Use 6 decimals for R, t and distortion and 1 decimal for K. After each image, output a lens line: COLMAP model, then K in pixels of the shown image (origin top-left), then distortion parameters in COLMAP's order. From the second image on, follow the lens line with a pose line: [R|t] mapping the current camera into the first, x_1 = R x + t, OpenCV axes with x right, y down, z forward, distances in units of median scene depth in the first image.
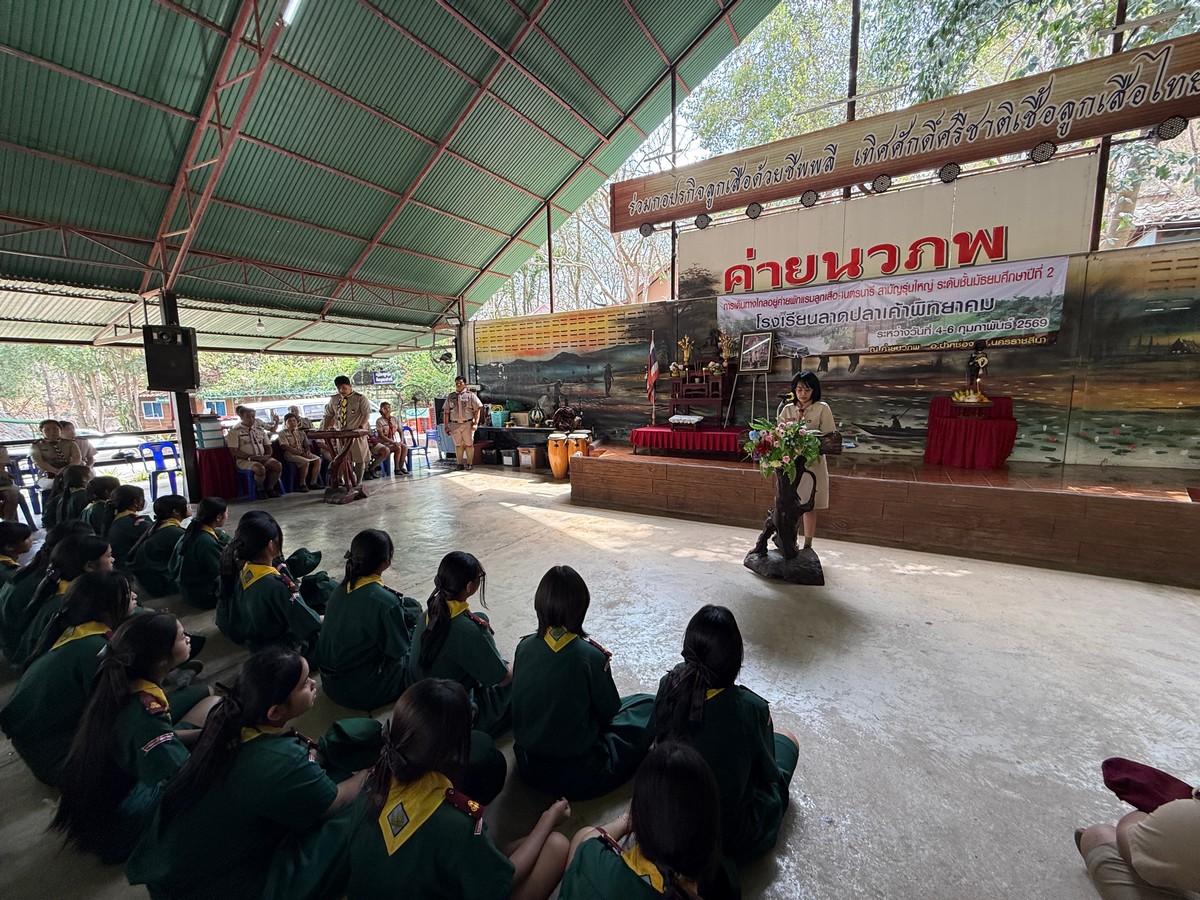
lens RADIAL K [[477.4, 0, 600.0], [0, 477.4, 450.0], [0, 0, 1]] dist [0.000058, -0.000037]
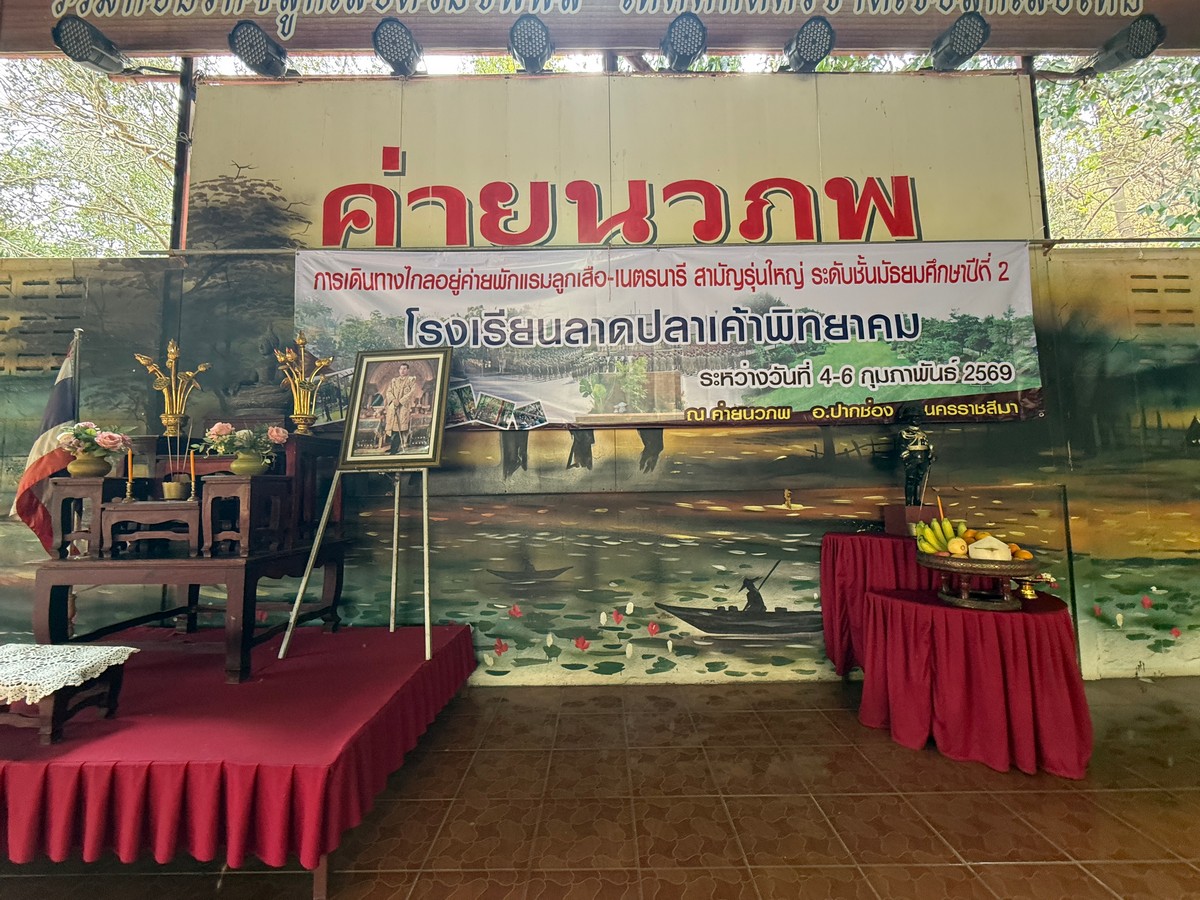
lens RADIAL K [[477.4, 0, 600.0], [0, 477.4, 450.0], [0, 0, 1]] dist [0.000058, -0.000037]
pose [[0.859456, 0.044546, 0.509266, 0.302307], [0.065755, 0.978288, -0.196541, -0.108330], [-0.506964, 0.202405, 0.837866, 0.708239]]
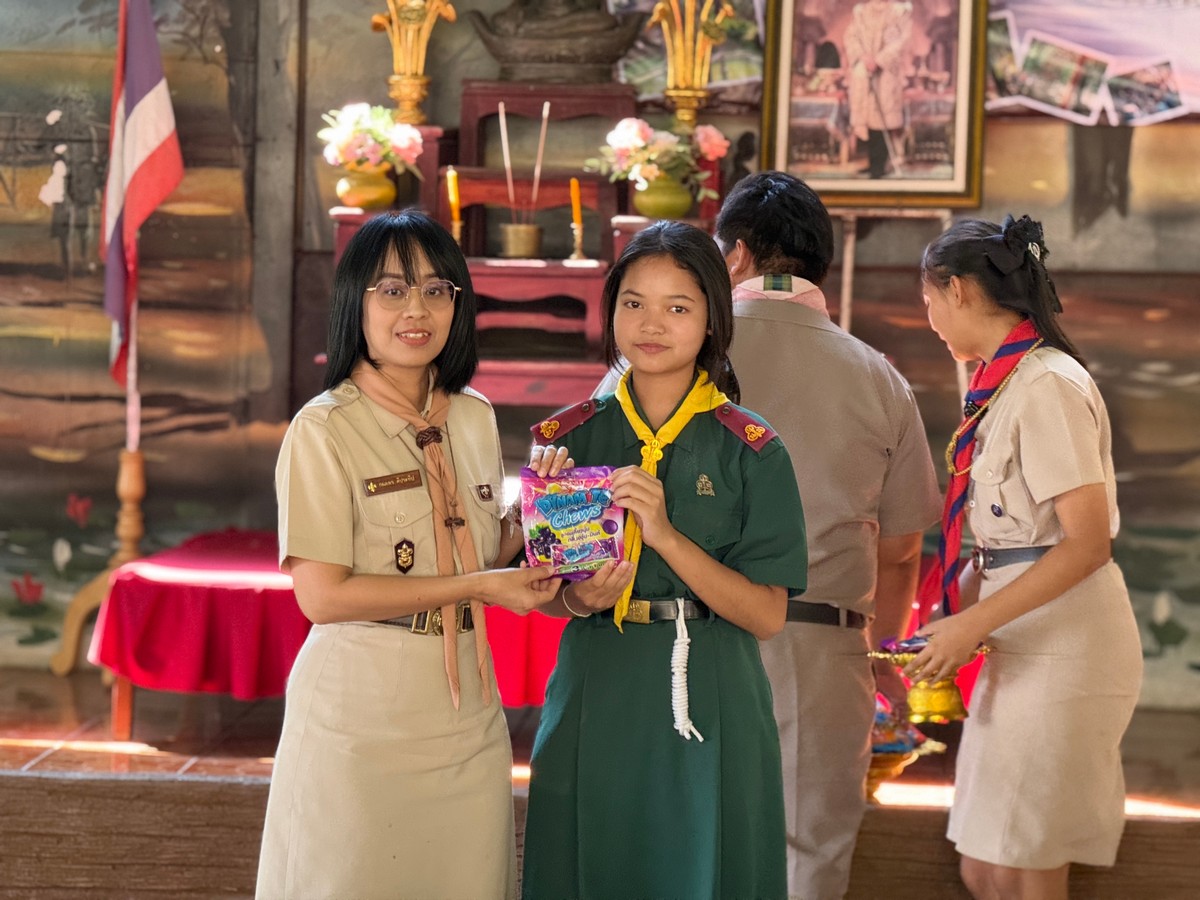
lens RADIAL K [[4169.3, 0, 600.0], [0, 4169.3, 450.0], [0, 0, 1]] dist [0.054018, 0.000672]
pose [[0.890631, 0.014150, 0.454508, -0.388725], [0.018730, 0.997526, -0.067758, 0.005943], [-0.454342, 0.068860, 0.888162, -0.153825]]
